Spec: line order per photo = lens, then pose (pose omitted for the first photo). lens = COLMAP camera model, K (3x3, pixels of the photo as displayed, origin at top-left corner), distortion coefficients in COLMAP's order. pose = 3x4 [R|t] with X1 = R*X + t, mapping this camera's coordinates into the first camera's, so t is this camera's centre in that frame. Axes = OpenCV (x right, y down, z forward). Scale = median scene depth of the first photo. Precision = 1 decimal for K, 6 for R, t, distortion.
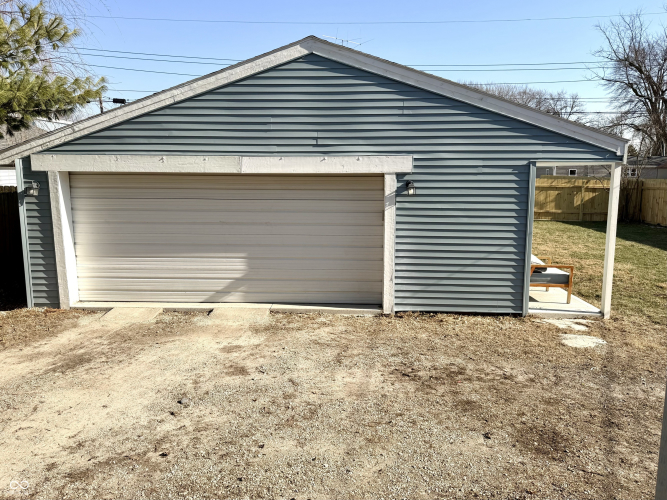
lens RADIAL K [[466.2, 0, 333.4], [0, 466.2, 247.6], [0, 0, 1]] dist [0.052798, -0.003050]
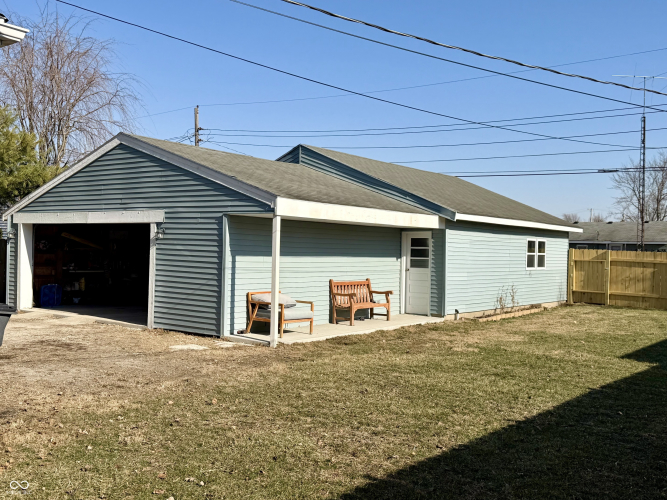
lens RADIAL K [[684.9, 0, 328.0], [0, 684.9, 246.8], [0, 0, 1]] dist [0.054932, 0.000000]
pose [[0.821399, 0.017239, -0.570094, 1.686845], [-0.114376, 0.984218, -0.135033, 0.122876], [0.558768, 0.176121, 0.810407, -0.329006]]
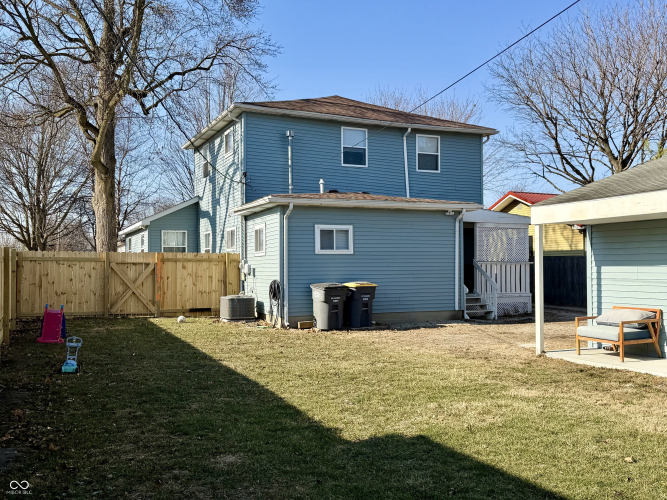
lens RADIAL K [[652.9, 0, 336.2], [0, 652.9, 248.1], [0, 0, 1]] dist [0.056840, 0.000000]
pose [[-0.886281, -0.003992, -0.463130, 1.793315], [-0.062064, 0.991968, 0.110220, -0.225282], [0.458970, 0.126430, -0.879410, 1.951614]]
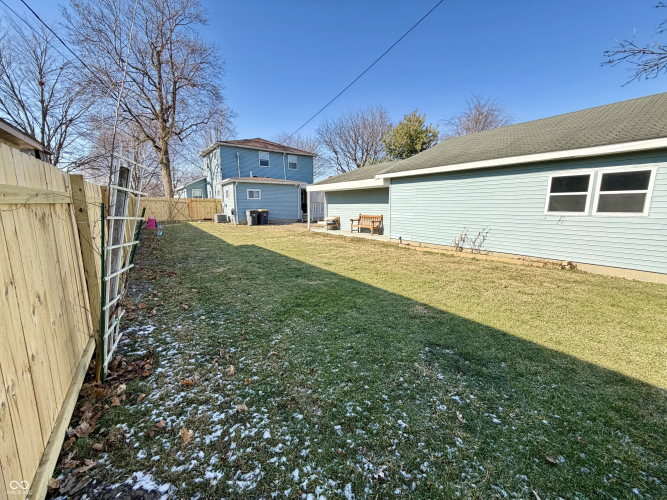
lens RADIAL K [[268.6, 0, 329.8], [0, 268.6, 249.4], [0, 0, 1]] dist [0.000313, 0.000632]
pose [[-0.783549, 0.106944, -0.612057, 1.862533], [-0.092969, 0.953807, 0.285674, -0.318877], [0.614335, 0.280742, -0.737412, 2.561958]]
